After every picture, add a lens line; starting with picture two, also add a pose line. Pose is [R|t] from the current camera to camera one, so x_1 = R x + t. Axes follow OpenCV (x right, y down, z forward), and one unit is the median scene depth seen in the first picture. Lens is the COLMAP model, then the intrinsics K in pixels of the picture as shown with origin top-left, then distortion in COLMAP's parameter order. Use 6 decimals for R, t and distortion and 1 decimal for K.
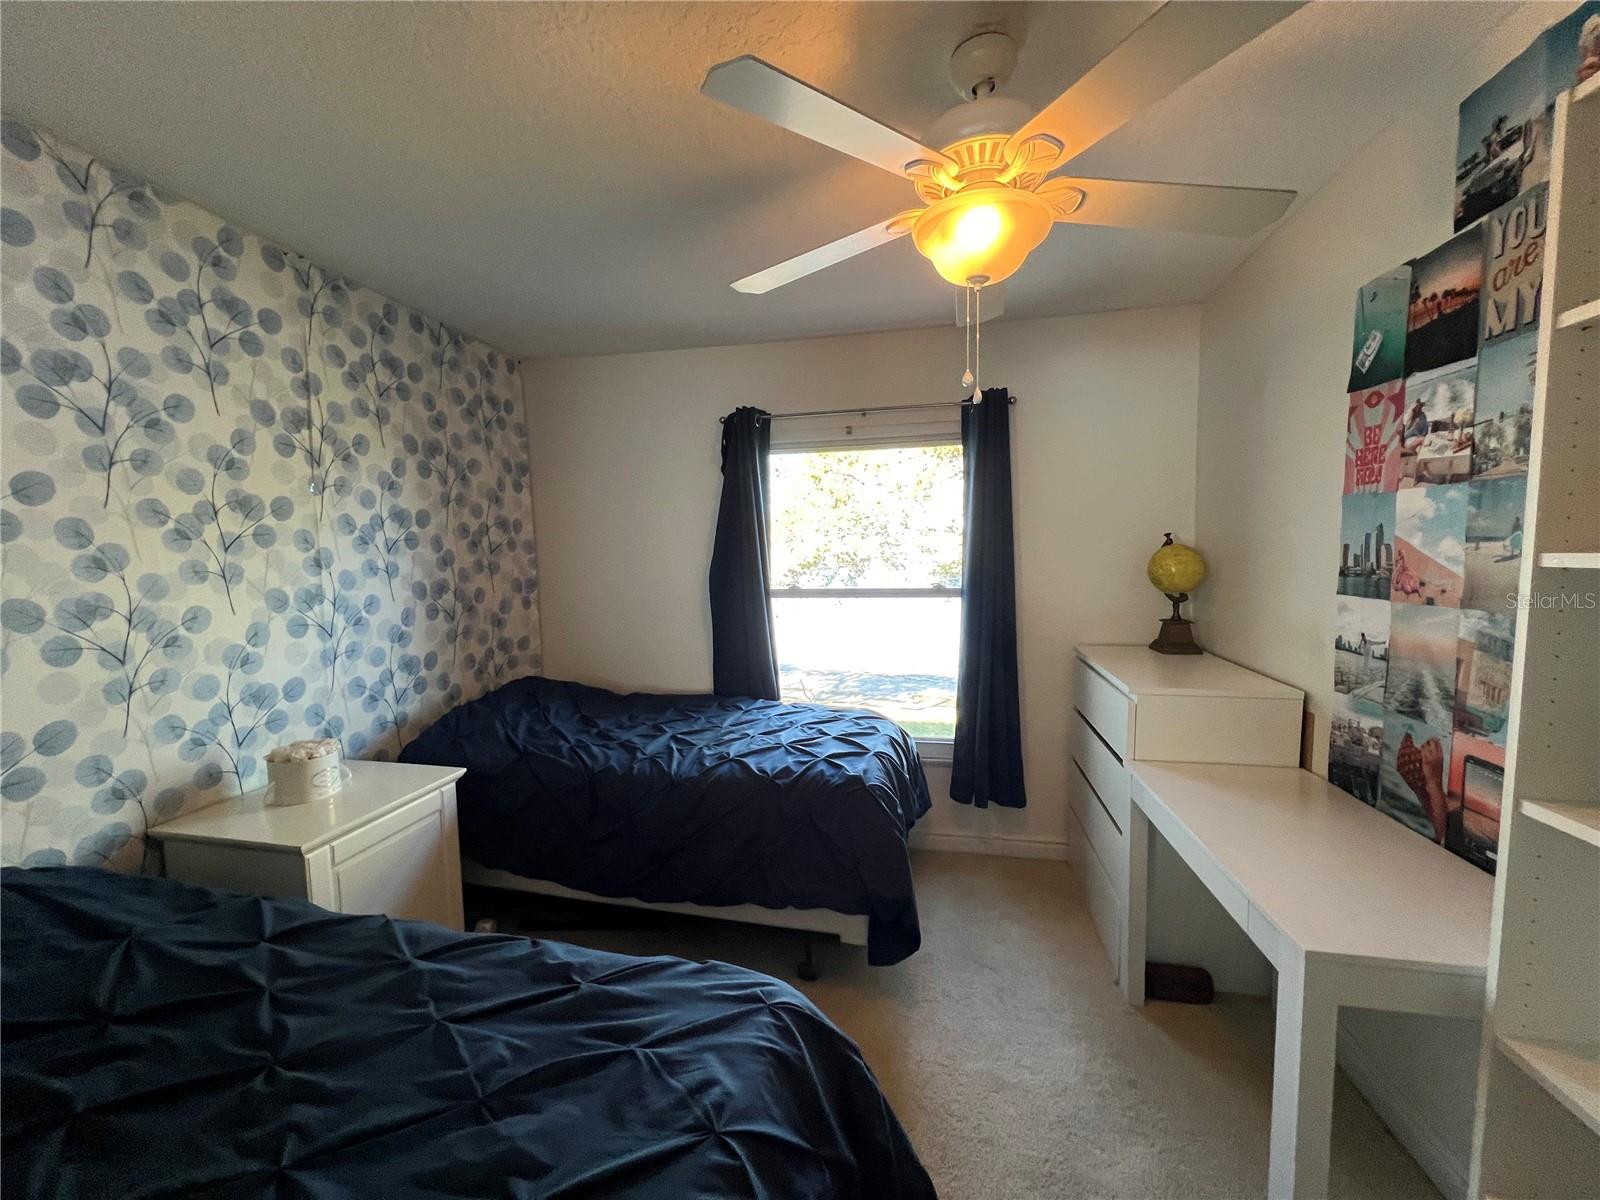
lens RADIAL K [[640.2, 0, 795.2], [0, 640.2, 601.0], [0, 0, 1]] dist [0.001191, -0.000474]
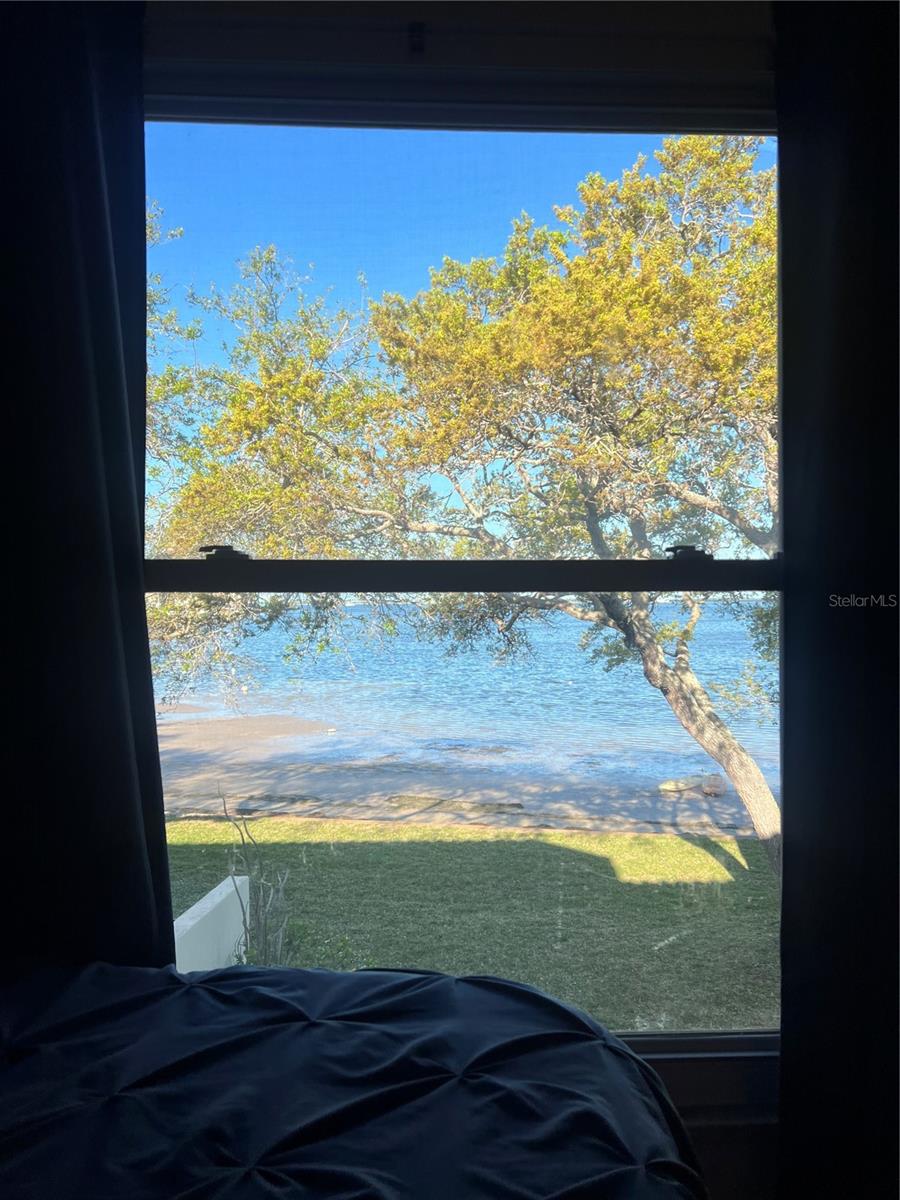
lens RADIAL K [[897.7, 0, 444.8], [0, 897.7, 596.8], [0, 0, 1]] dist [0.045866, -0.010368]
pose [[0.967124, 0.013249, 0.253961, -0.018052], [0.003920, 0.997747, -0.066980, 0.049694], [-0.254276, 0.065774, 0.964893, 1.092006]]
